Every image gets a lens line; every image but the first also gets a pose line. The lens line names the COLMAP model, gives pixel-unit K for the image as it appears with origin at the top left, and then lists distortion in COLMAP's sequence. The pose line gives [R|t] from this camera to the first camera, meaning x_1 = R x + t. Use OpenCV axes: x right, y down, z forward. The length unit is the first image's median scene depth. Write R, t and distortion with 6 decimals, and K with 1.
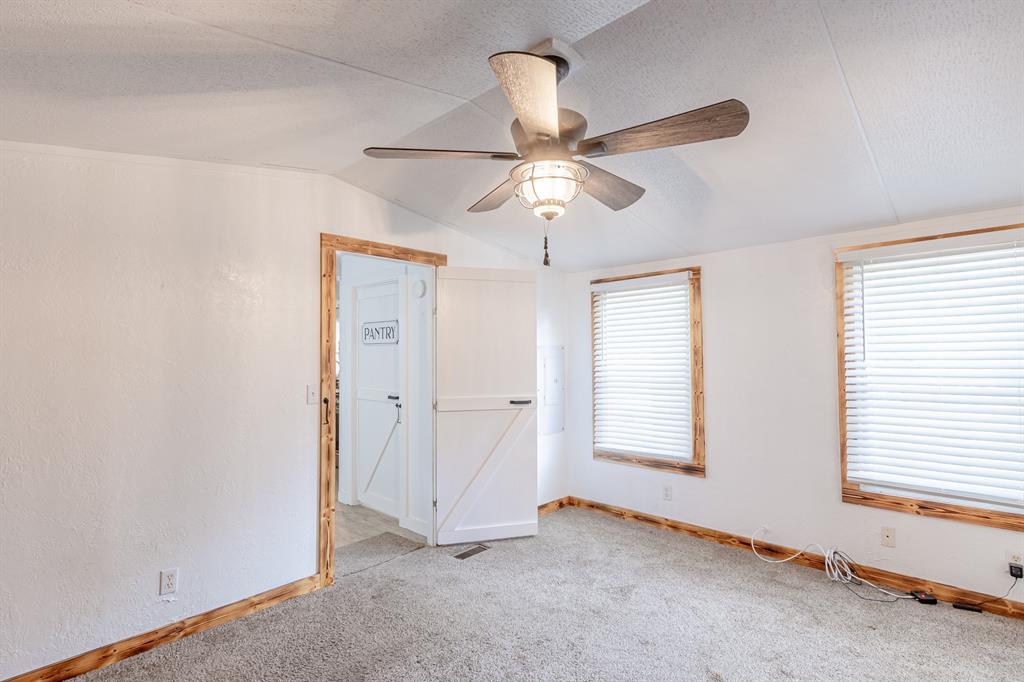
lens RADIAL K [[492.2, 0, 512.0], [0, 492.2, 341.0], [0, 0, 1]] dist [-0.000943, -0.000504]
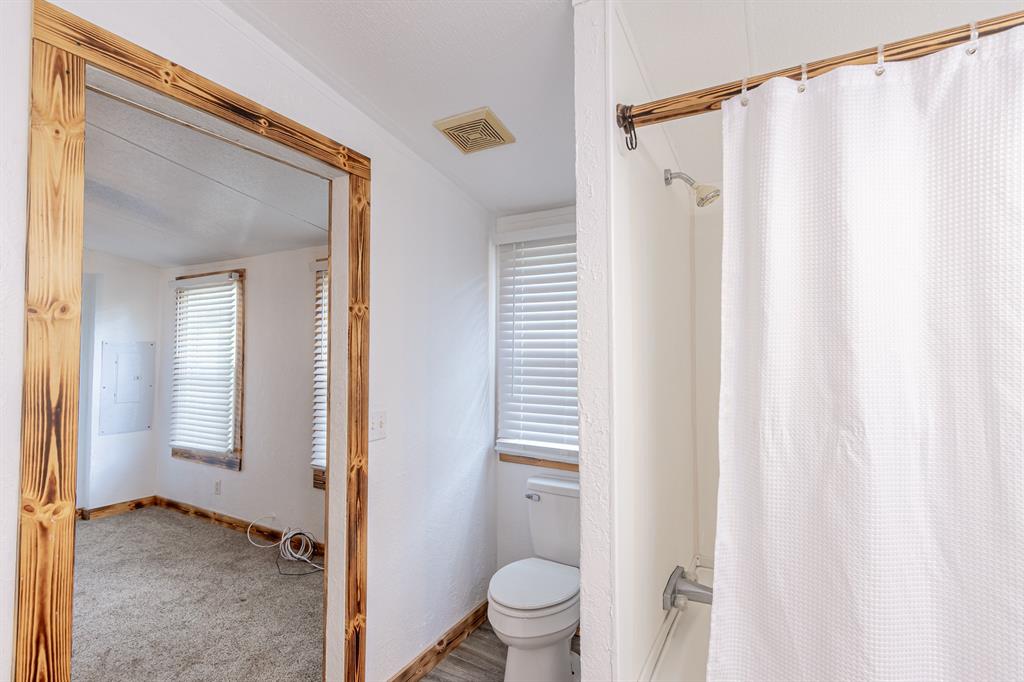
lens RADIAL K [[492.2, 0, 512.0], [0, 492.2, 341.0], [0, 0, 1]] dist [-0.000943, -0.000504]
pose [[0.968344, 0.017016, 0.249040, 0.662221], [-0.019184, 0.999796, 0.006281, -0.015296], [-0.248882, -0.010860, 0.968473, -0.145421]]
